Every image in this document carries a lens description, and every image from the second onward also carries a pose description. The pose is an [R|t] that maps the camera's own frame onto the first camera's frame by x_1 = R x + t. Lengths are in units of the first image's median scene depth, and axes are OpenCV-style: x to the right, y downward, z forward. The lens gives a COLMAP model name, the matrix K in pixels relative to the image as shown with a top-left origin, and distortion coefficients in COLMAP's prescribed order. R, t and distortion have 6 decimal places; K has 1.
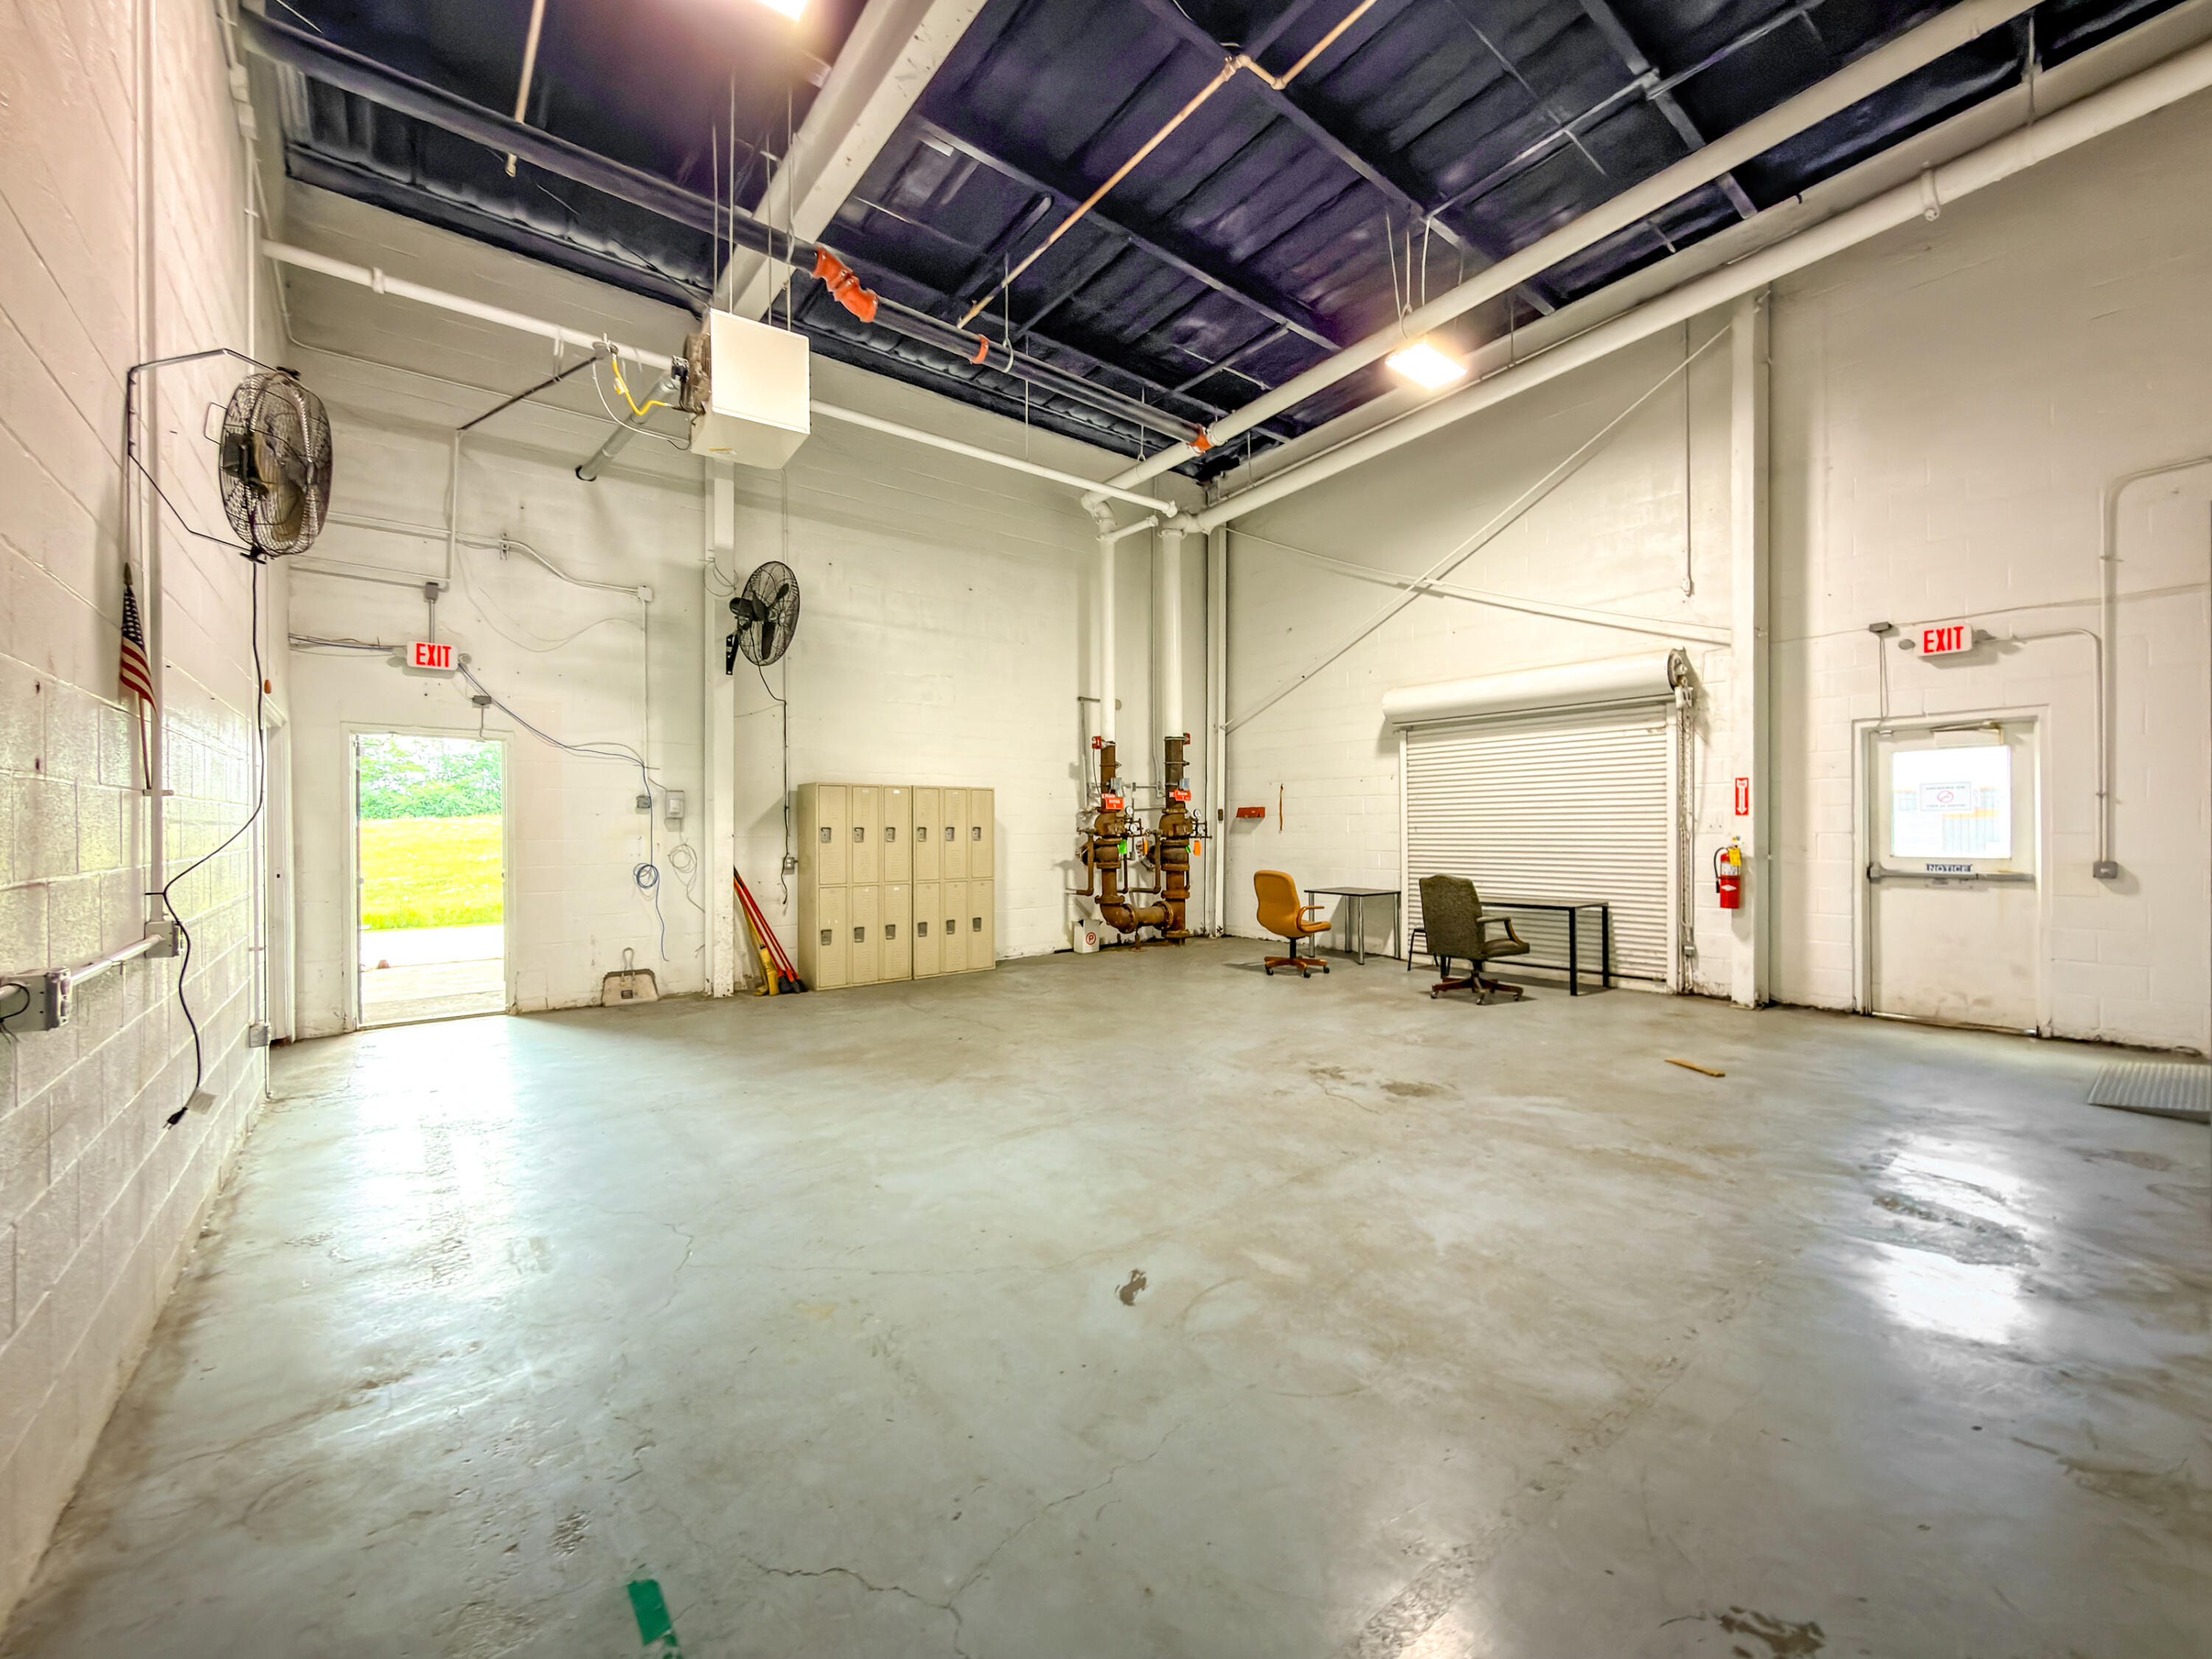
lens RADIAL K [[898.6, 0, 1111.6], [0, 898.6, 832.1], [0, 0, 1]] dist [0.000080, -0.000010]
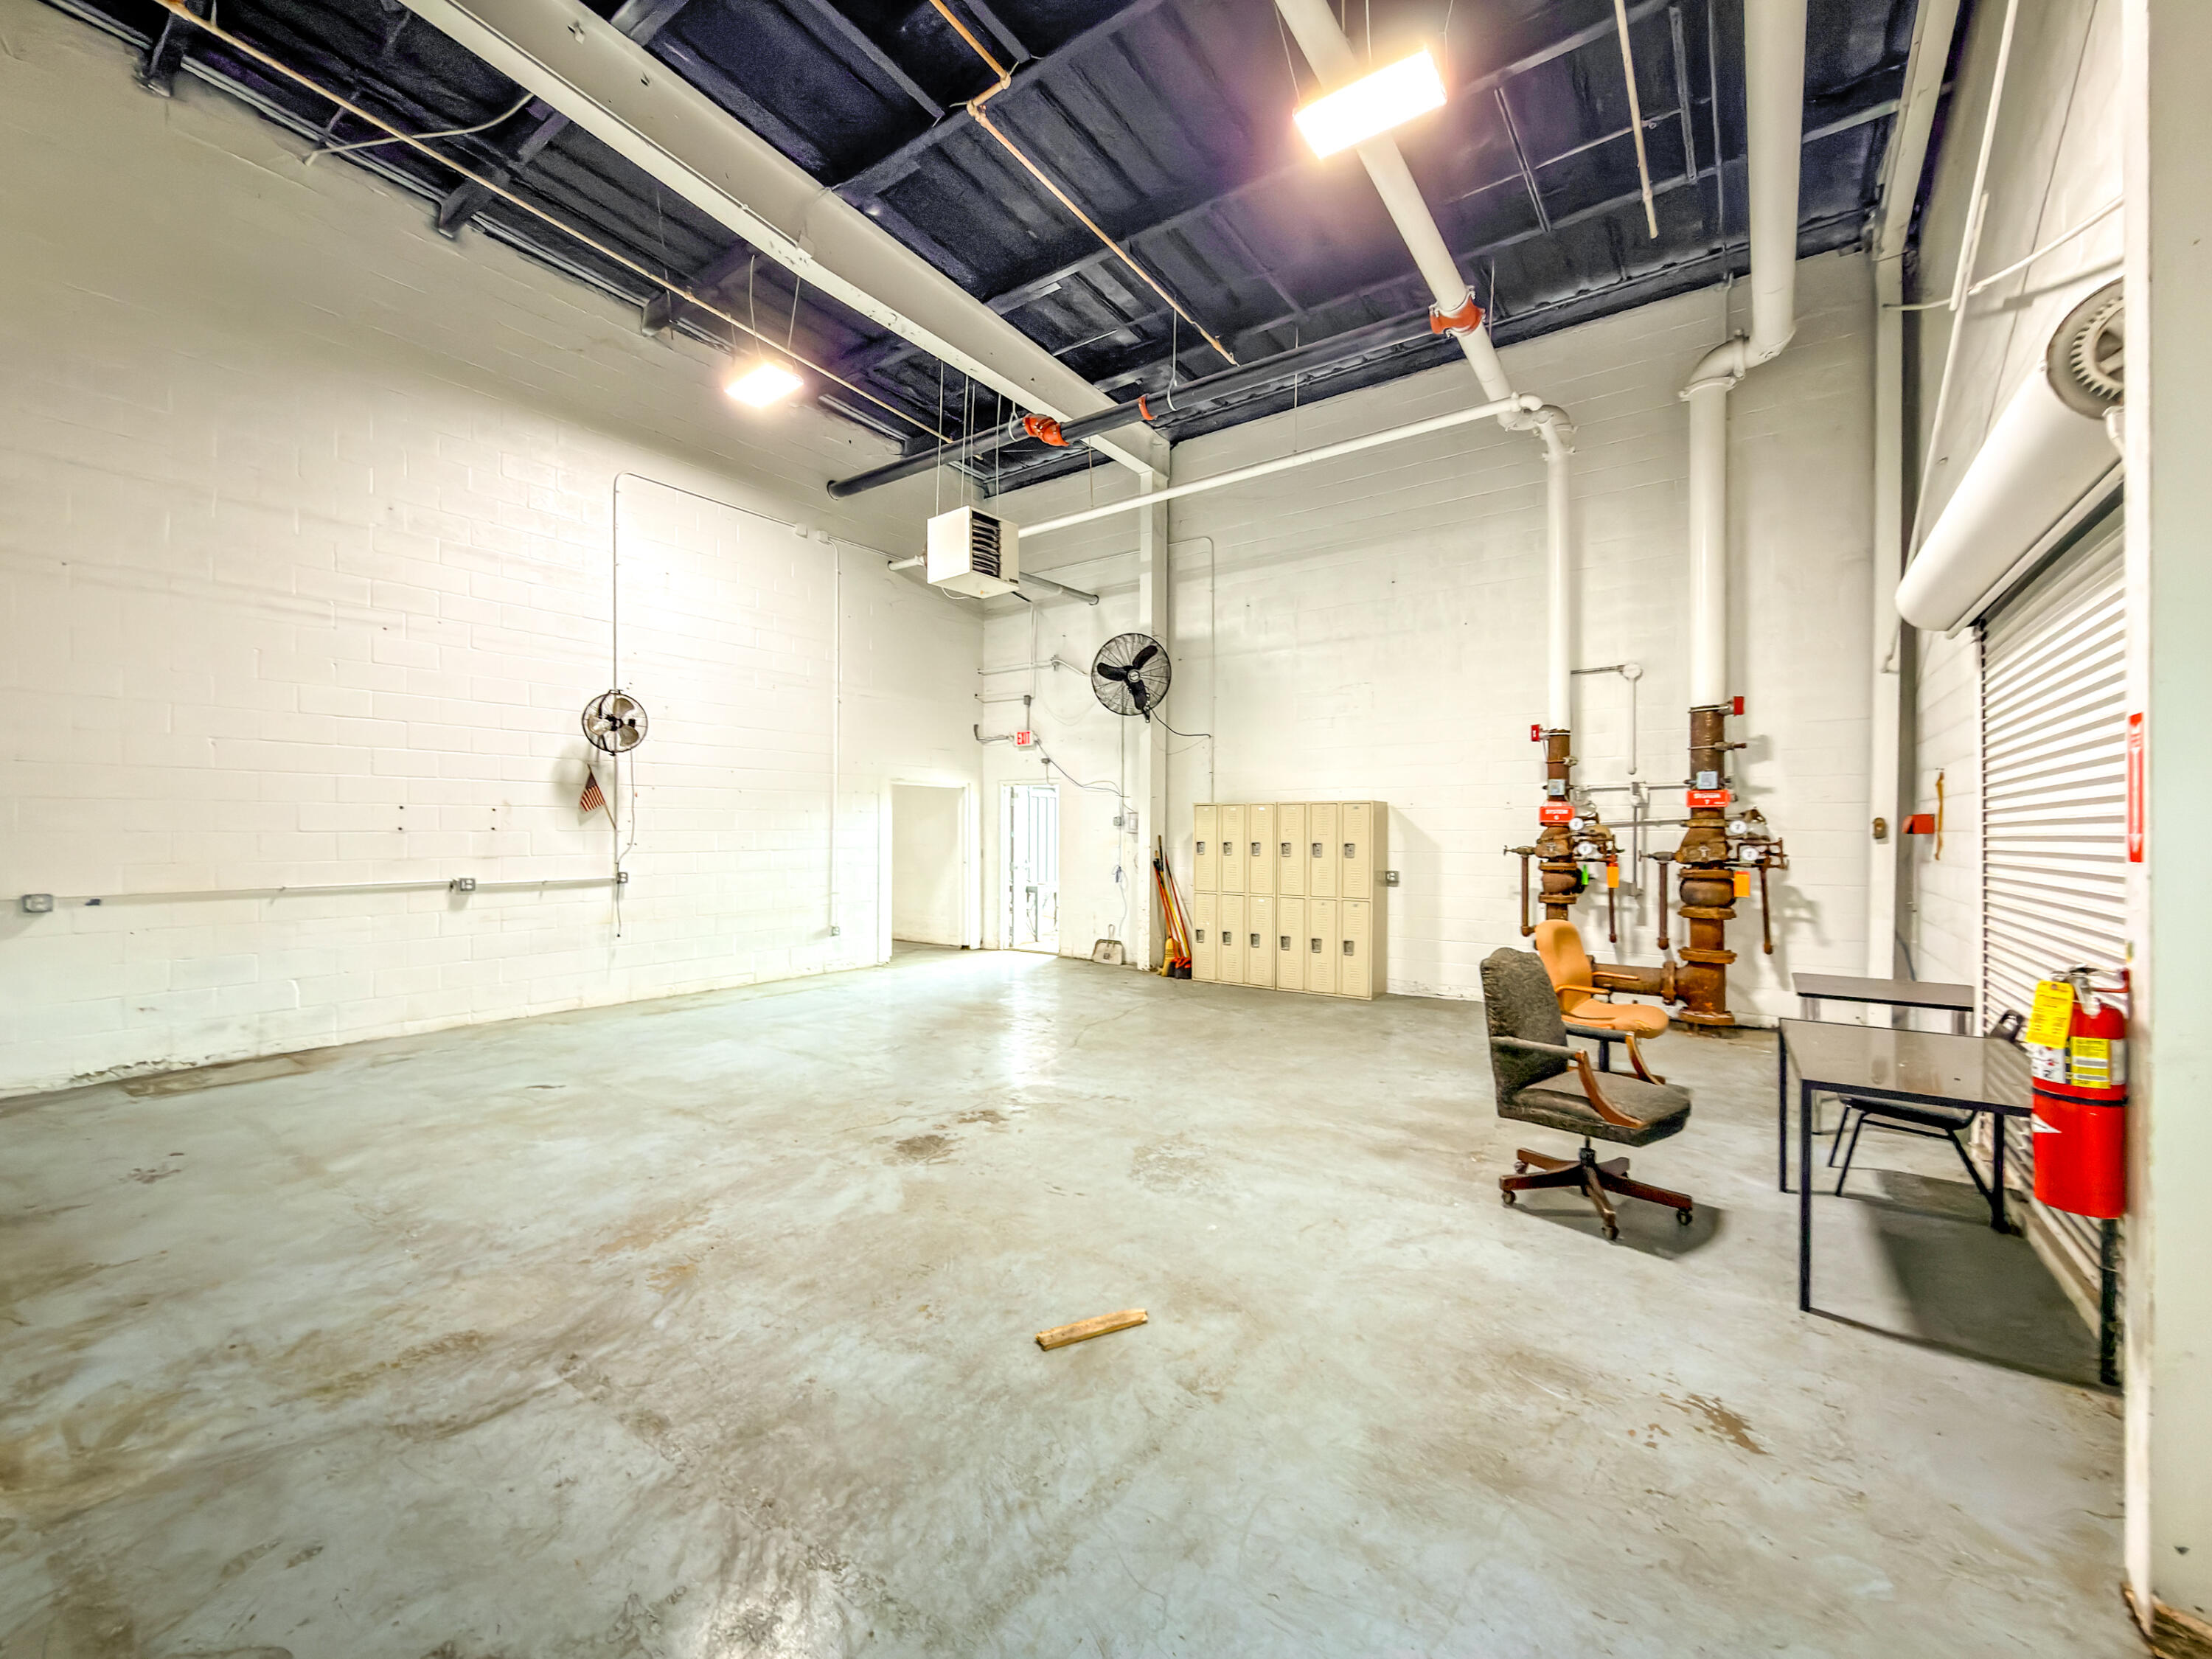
lens RADIAL K [[898.6, 0, 1105.6], [0, 898.6, 828.2], [0, 0, 1]] dist [0.000080, -0.000010]
pose [[0.263948, 0.002450, -0.964534, 1.135668], [-0.009072, 0.999959, 0.000058, -0.031602], [0.964494, 0.008735, 0.263959, 0.847493]]
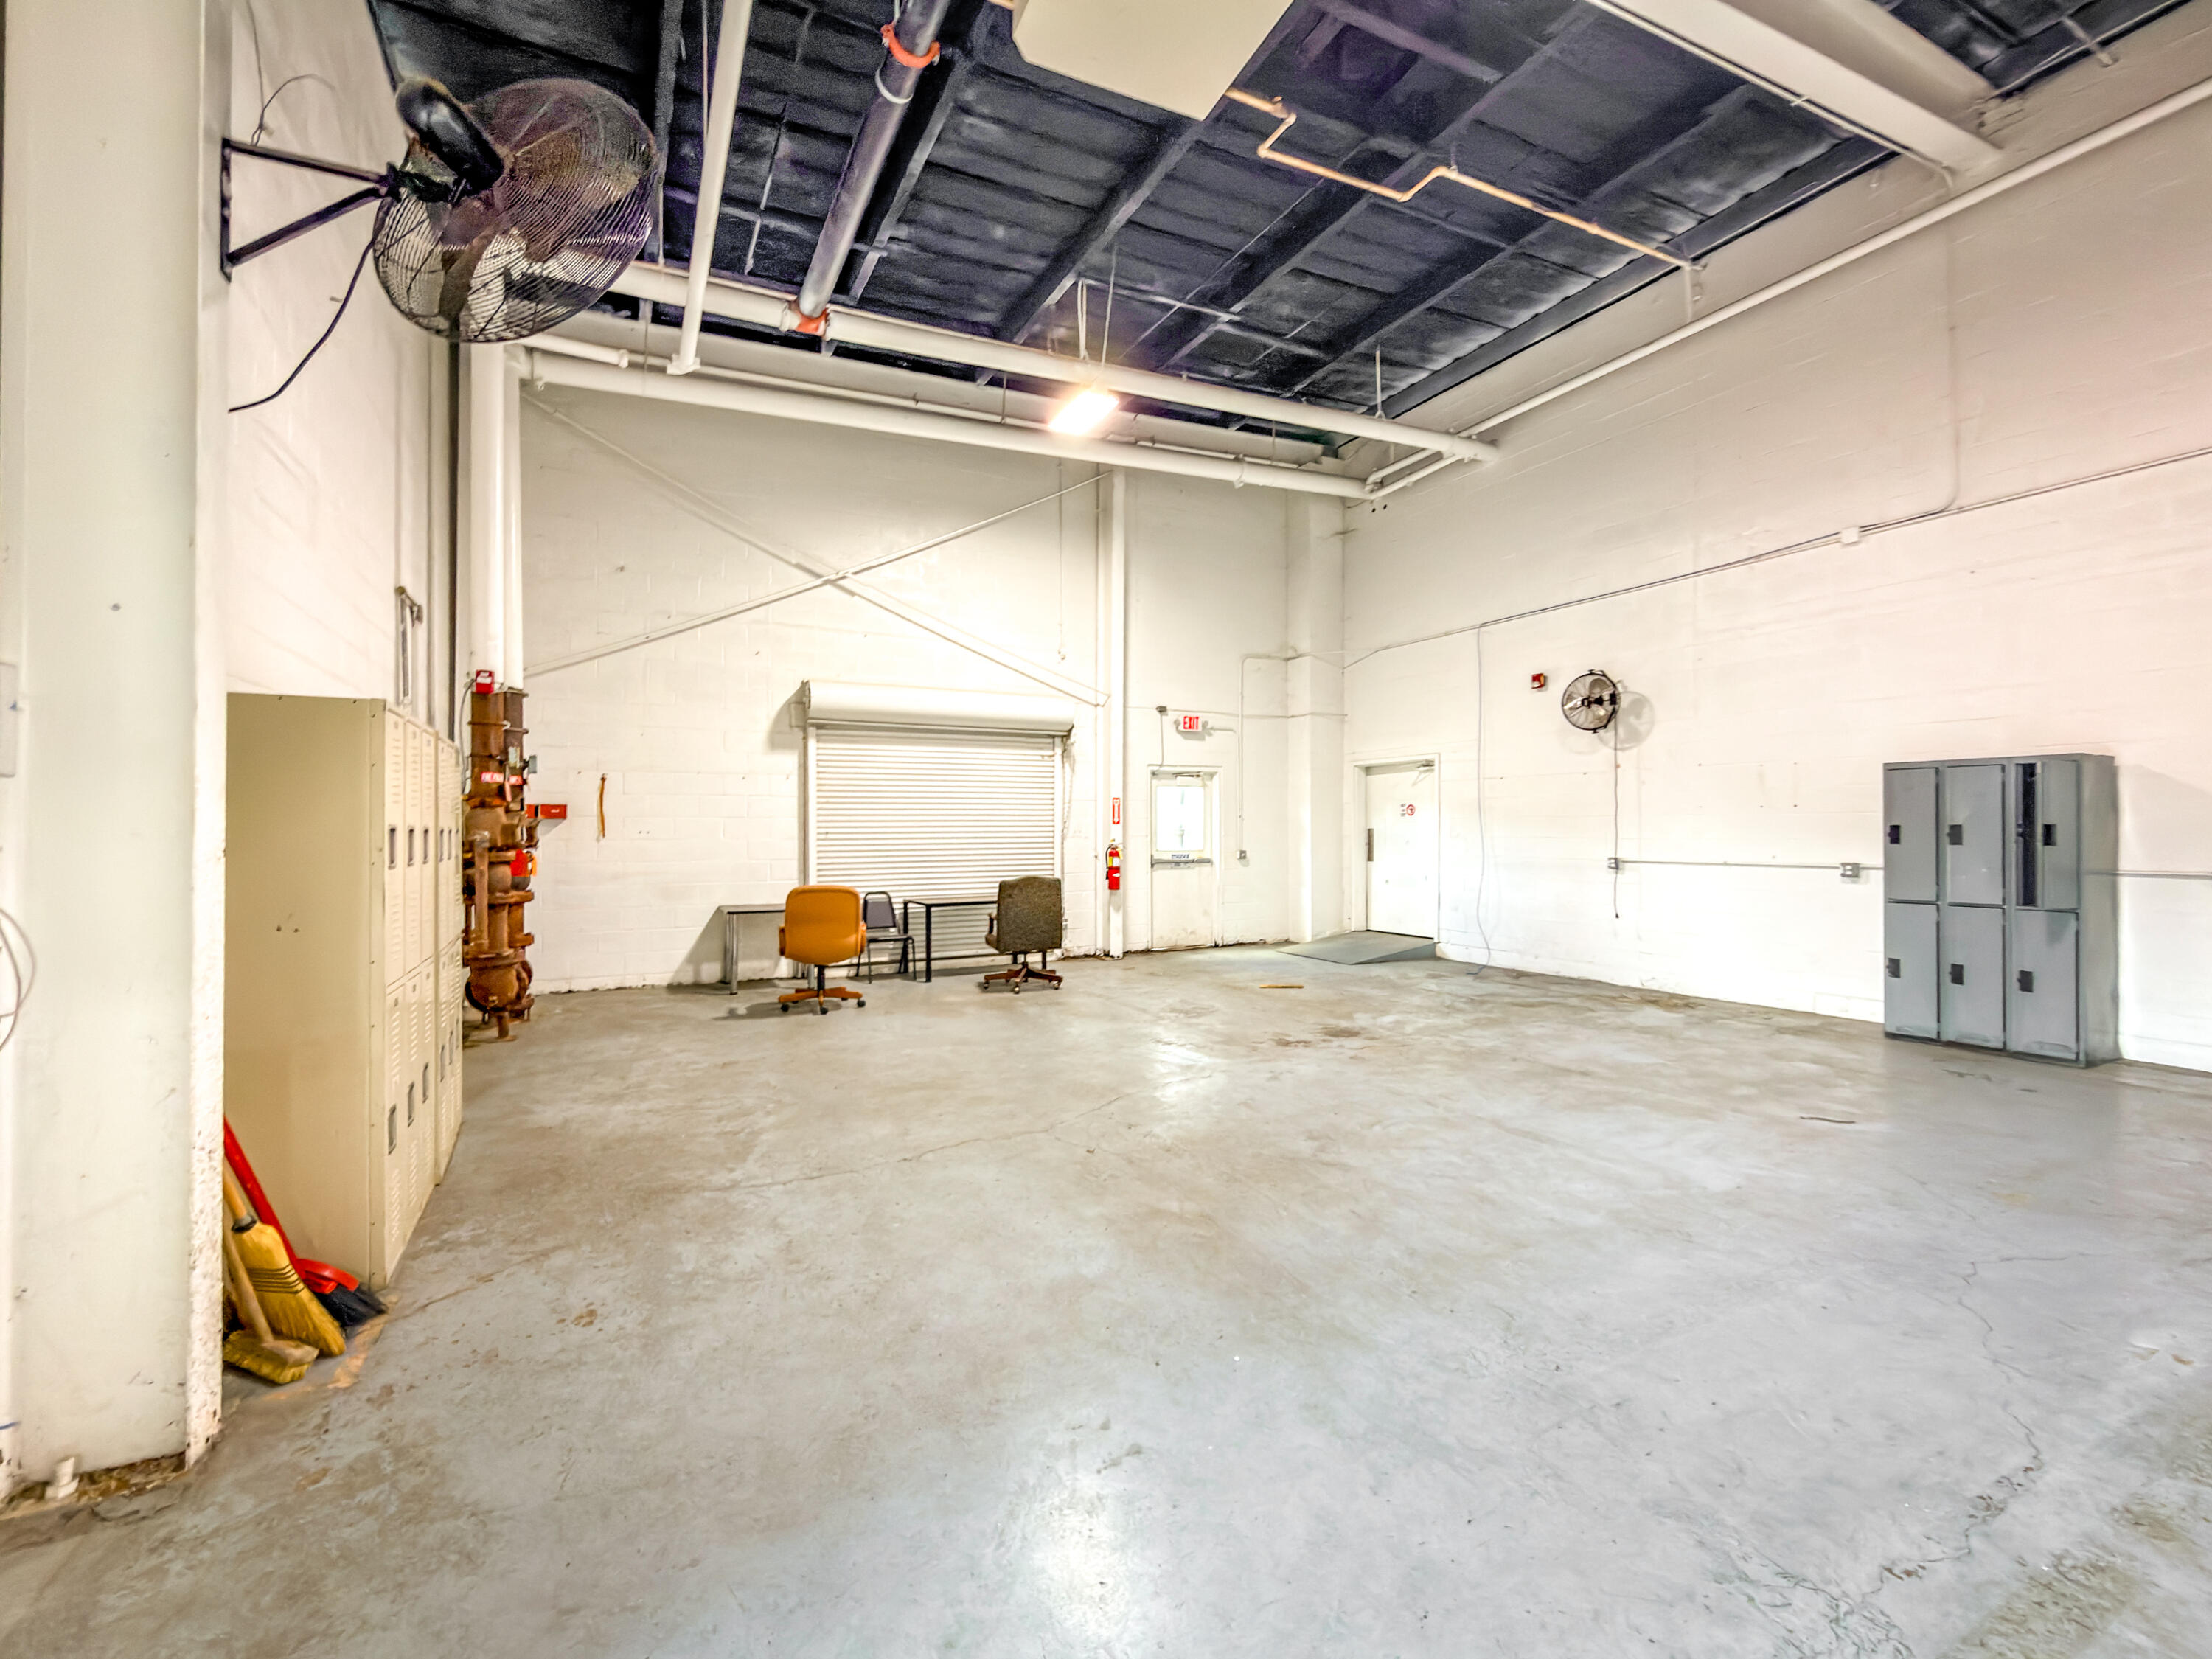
lens RADIAL K [[898.6, 0, 1063.9], [0, 898.6, 827.6], [0, 0, 1]] dist [0.000080, -0.000010]
pose [[0.223825, 0.008066, 0.974596, -0.910392], [0.005769, 0.999937, -0.009600, 0.000475], [-0.974612, 0.007772, 0.223764, 0.975964]]
